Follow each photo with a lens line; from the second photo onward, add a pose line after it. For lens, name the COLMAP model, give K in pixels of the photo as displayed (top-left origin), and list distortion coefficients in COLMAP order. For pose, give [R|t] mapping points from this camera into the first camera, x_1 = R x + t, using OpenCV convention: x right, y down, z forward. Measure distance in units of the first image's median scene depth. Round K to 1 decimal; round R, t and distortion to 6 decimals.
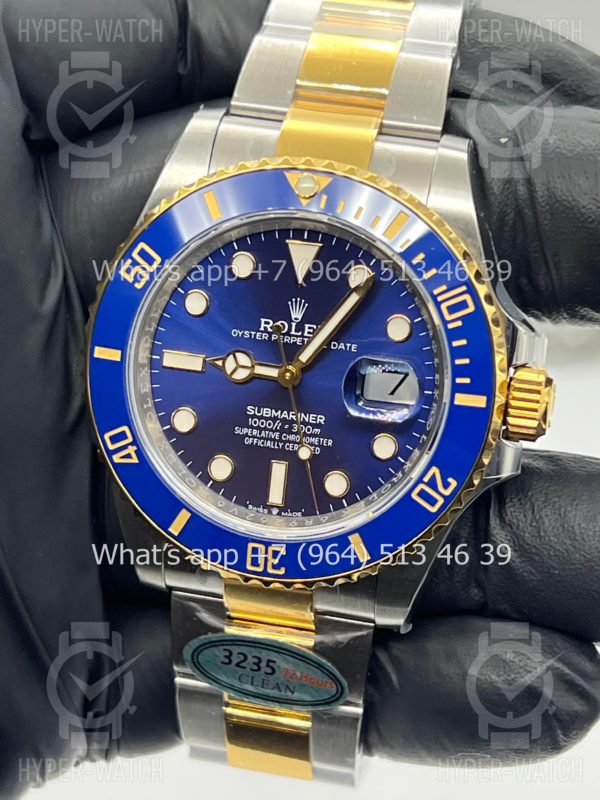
lens RADIAL K [[1837.7, 0, 300.0], [0, 1837.7, 400.0], [0, 0, 1]] dist [0.034713, -0.042590]
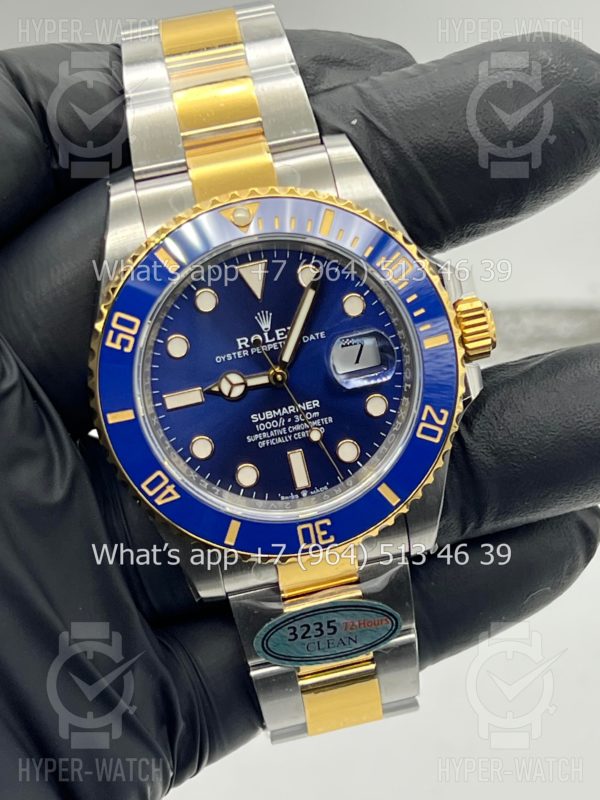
lens RADIAL K [[1837.7, 0, 300.0], [0, 1837.7, 400.0], [0, 0, 1]] dist [0.034713, -0.042590]
pose [[0.907024, -0.351684, 0.231572, -0.262187], [0.352251, 0.935037, 0.040321, -0.041223], [-0.230709, 0.044999, 0.971982, -0.115345]]
